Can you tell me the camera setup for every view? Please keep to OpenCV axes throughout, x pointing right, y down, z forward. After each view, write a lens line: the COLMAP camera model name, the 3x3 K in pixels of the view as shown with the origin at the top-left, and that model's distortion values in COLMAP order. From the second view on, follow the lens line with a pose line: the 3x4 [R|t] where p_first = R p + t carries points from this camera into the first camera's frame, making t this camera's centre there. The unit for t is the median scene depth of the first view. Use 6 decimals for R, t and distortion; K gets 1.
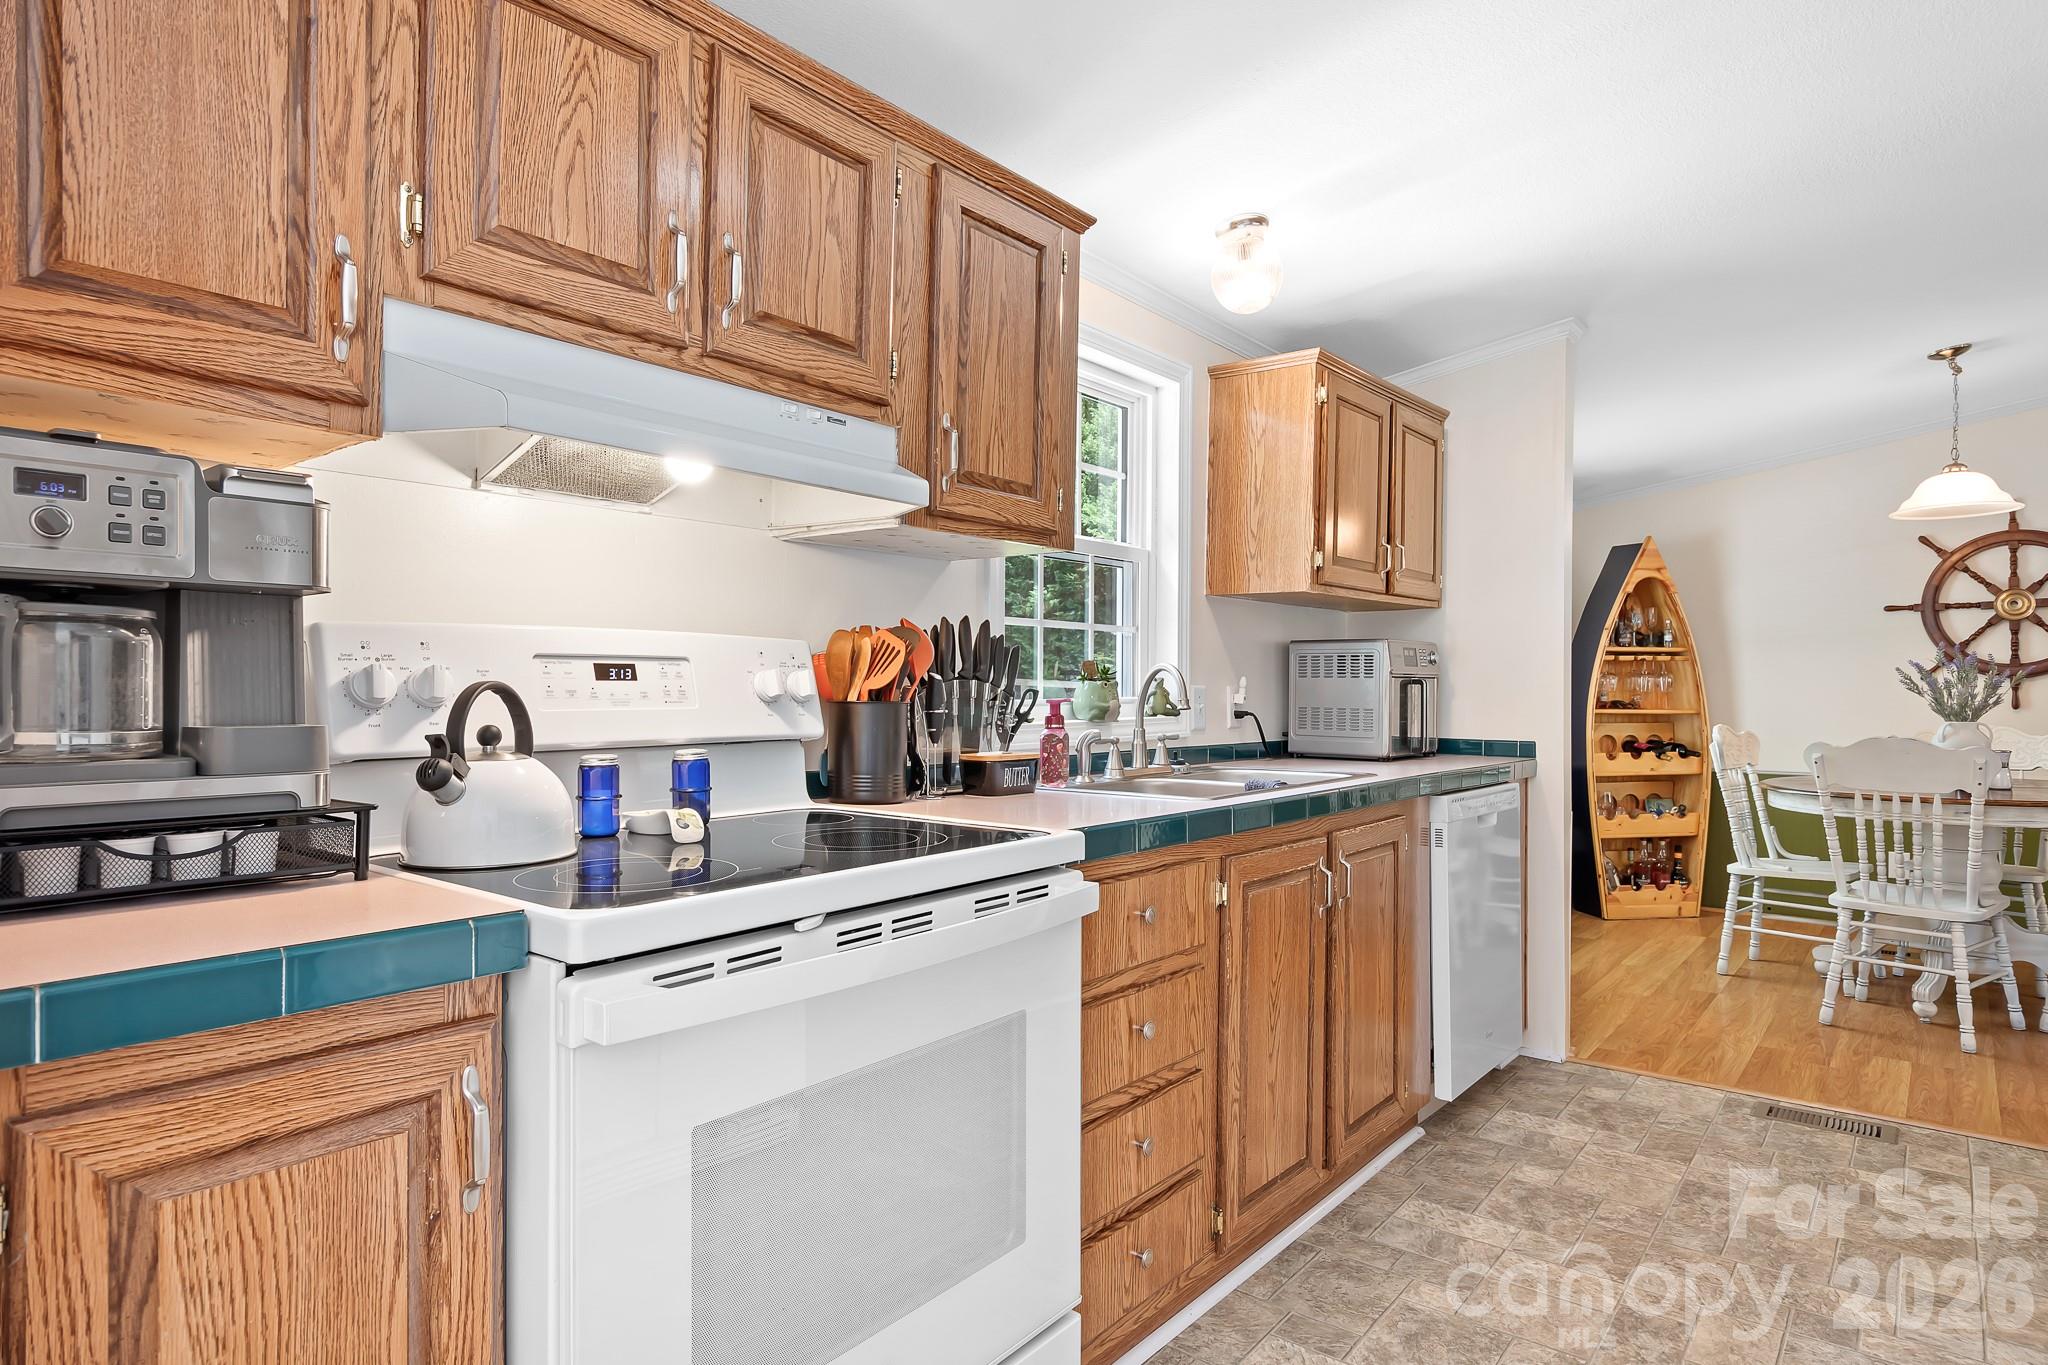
lens RADIAL K [[1145.8, 0, 1021.4], [0, 1145.8, 687.6], [0, 0, 1]] dist [0.023901, -0.010627]
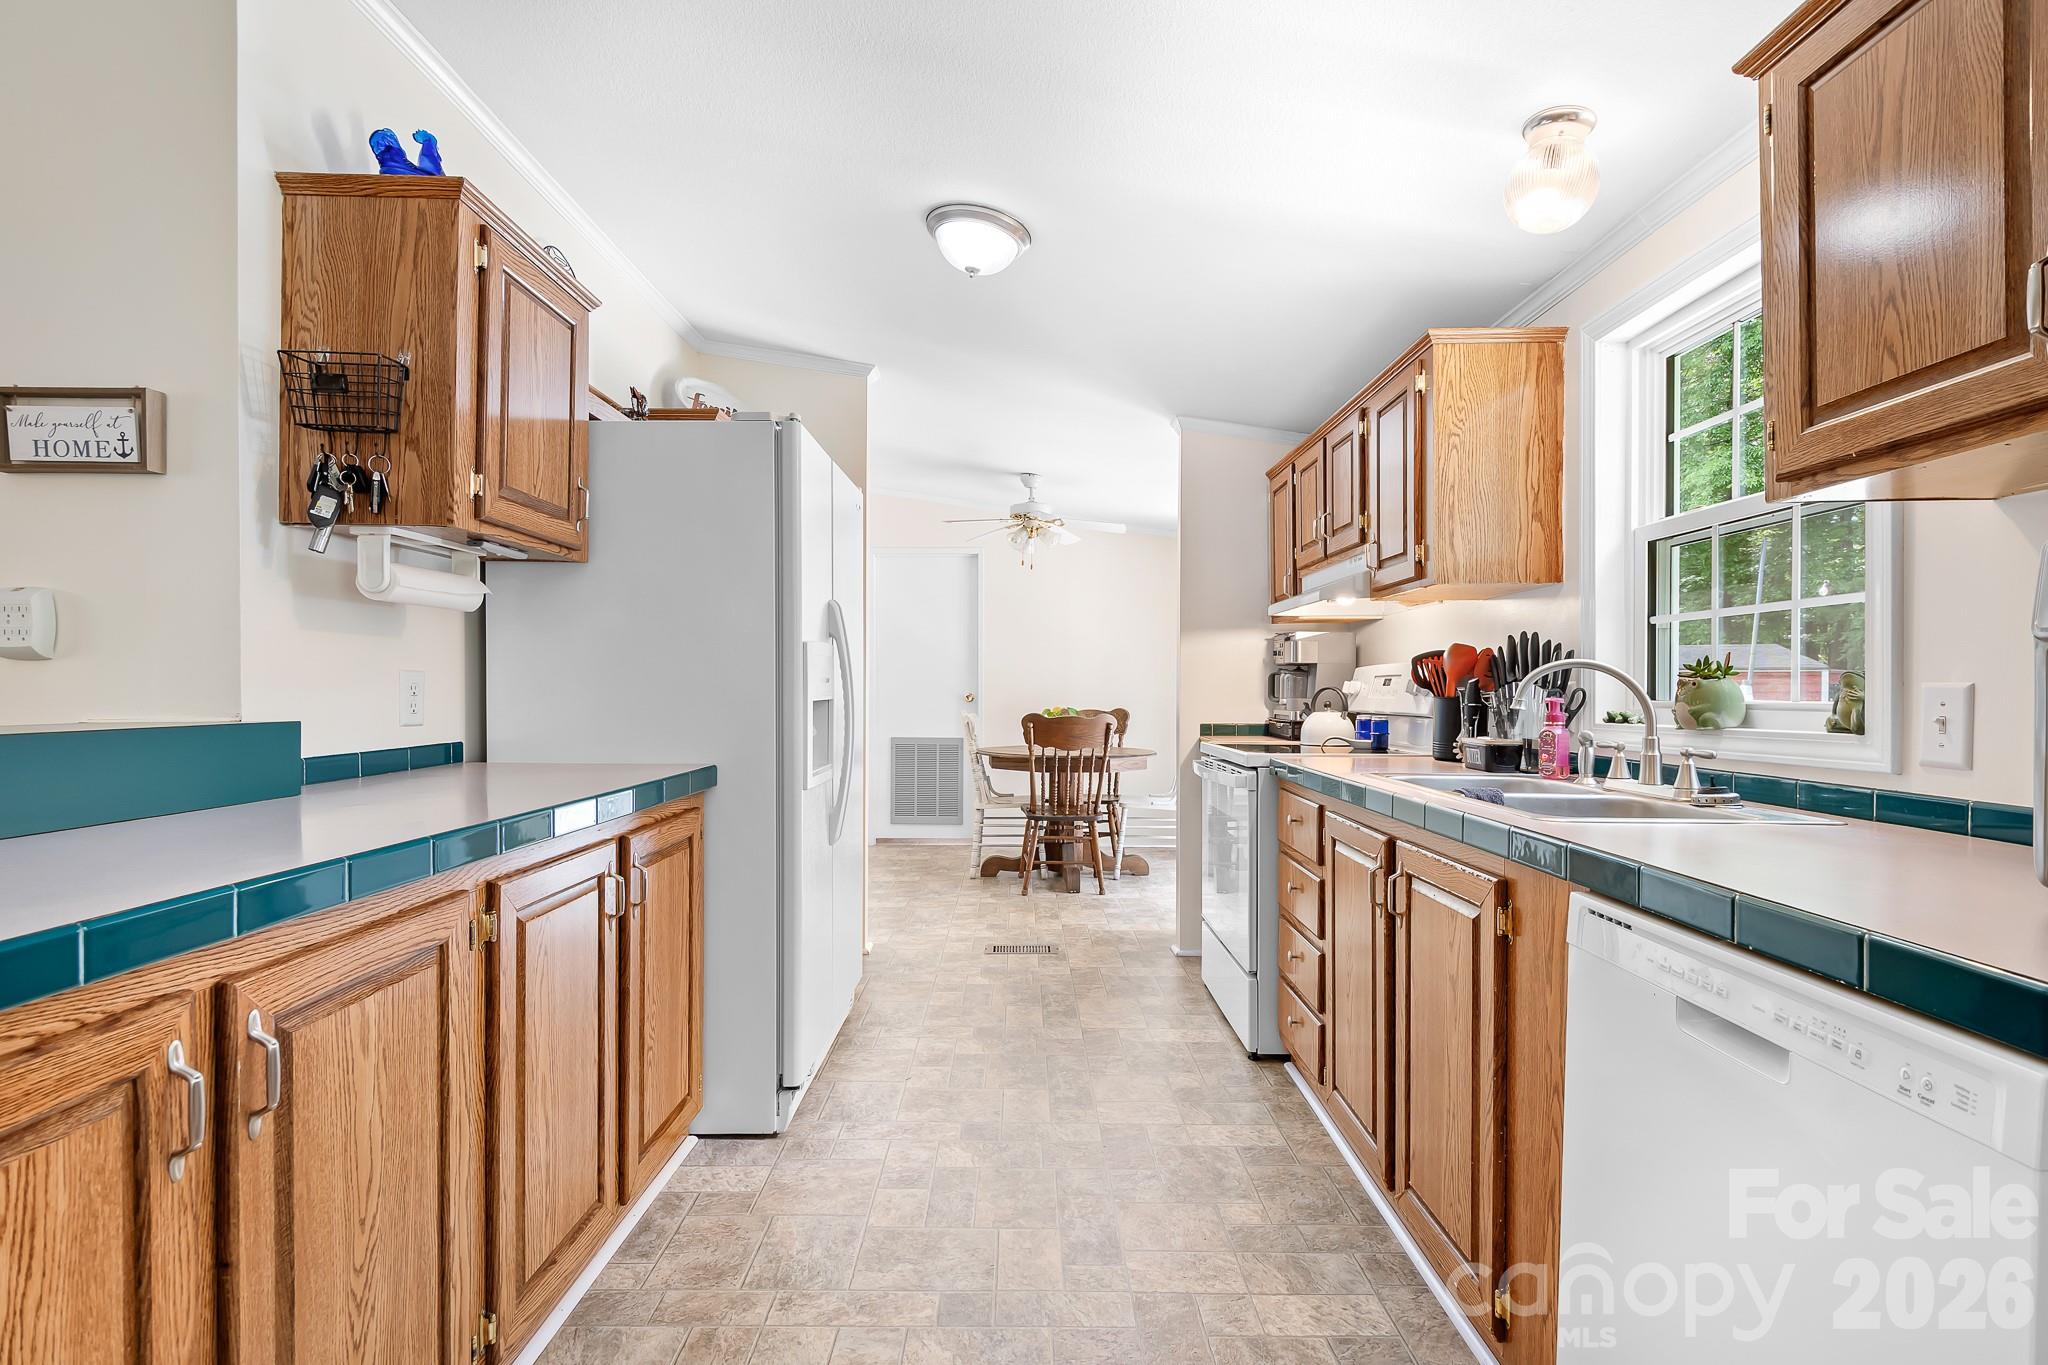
lens RADIAL K [[978.9, 0, 1026.9], [0, 978.9, 691.6], [0, 0, 1]] dist [0.016604, -0.007636]
pose [[-0.777478, -0.005330, -0.628888, 0.737487], [-0.007639, 0.999970, 0.000970, 0.004779], [0.628864, 0.005558, -0.777495, 1.046461]]
